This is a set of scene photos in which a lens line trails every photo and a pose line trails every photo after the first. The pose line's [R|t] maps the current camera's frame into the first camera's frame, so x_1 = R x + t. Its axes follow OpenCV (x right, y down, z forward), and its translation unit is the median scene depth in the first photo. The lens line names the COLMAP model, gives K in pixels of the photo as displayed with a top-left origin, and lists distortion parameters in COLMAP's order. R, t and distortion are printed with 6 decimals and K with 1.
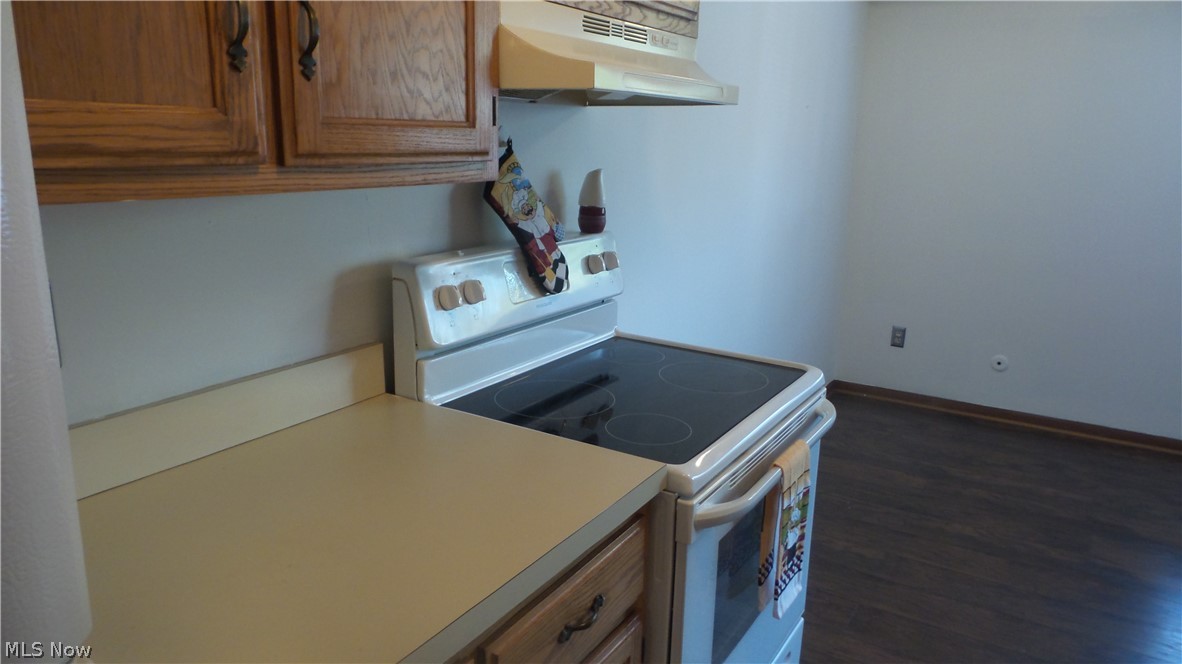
lens RADIAL K [[807.2, 0, 591.0], [0, 807.2, 332.0], [0, 0, 1]] dist [-0.000763, 0.006866]
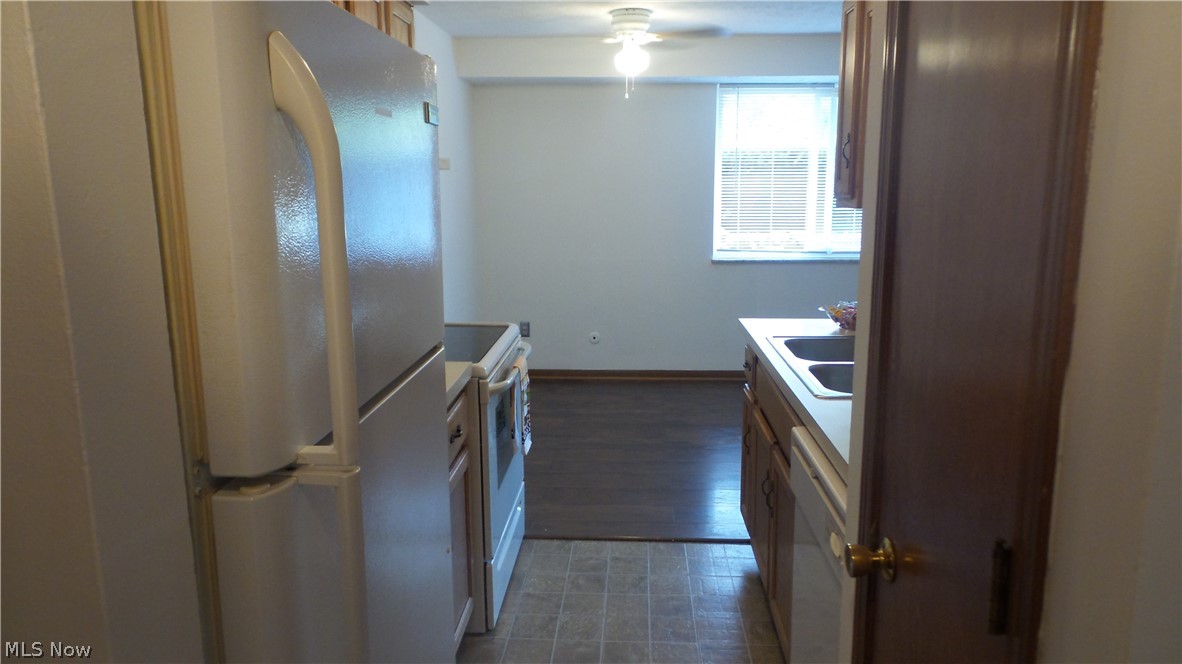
lens RADIAL K [[807.2, 0, 591.0], [0, 807.2, 332.0], [0, 0, 1]] dist [-0.000763, 0.006866]
pose [[0.873802, -0.121141, 0.470951, -0.439609], [0.144544, 0.989404, -0.013687, 0.127628], [-0.464302, 0.080033, 0.882053, -0.653044]]
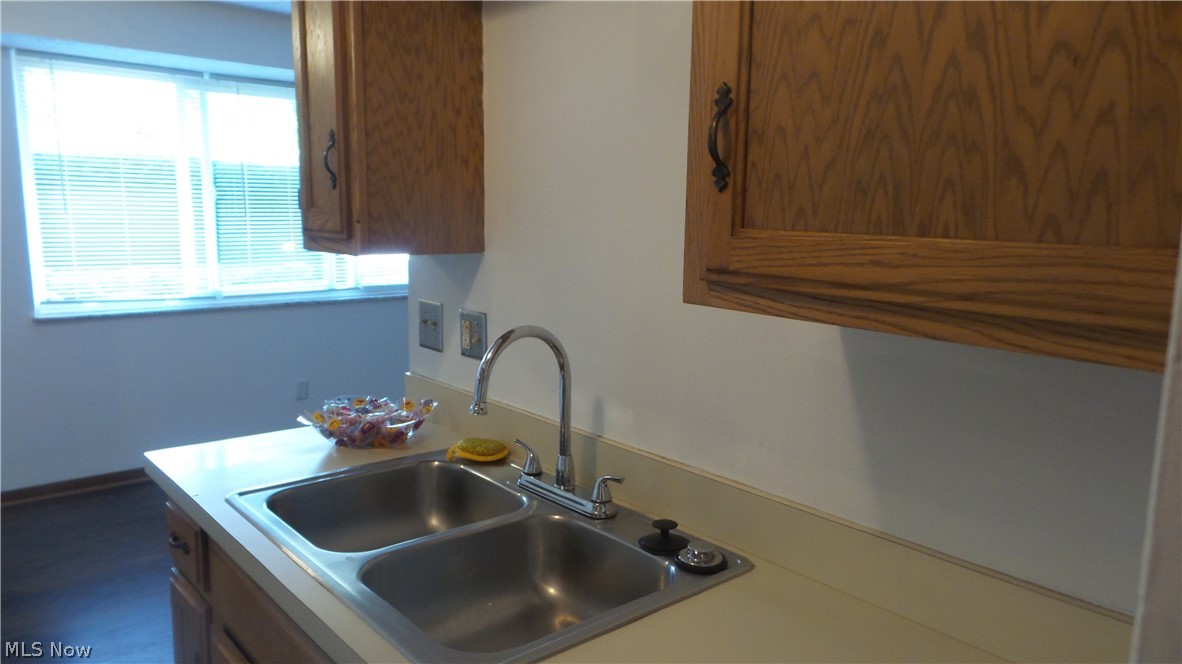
lens RADIAL K [[807.2, 0, 591.0], [0, 807.2, 332.0], [0, 0, 1]] dist [-0.000763, 0.006866]
pose [[0.278444, -0.161771, 0.946731, 0.370757], [0.206667, 0.972715, 0.105428, -0.170929], [-0.937954, 0.166302, 0.304279, 0.613970]]
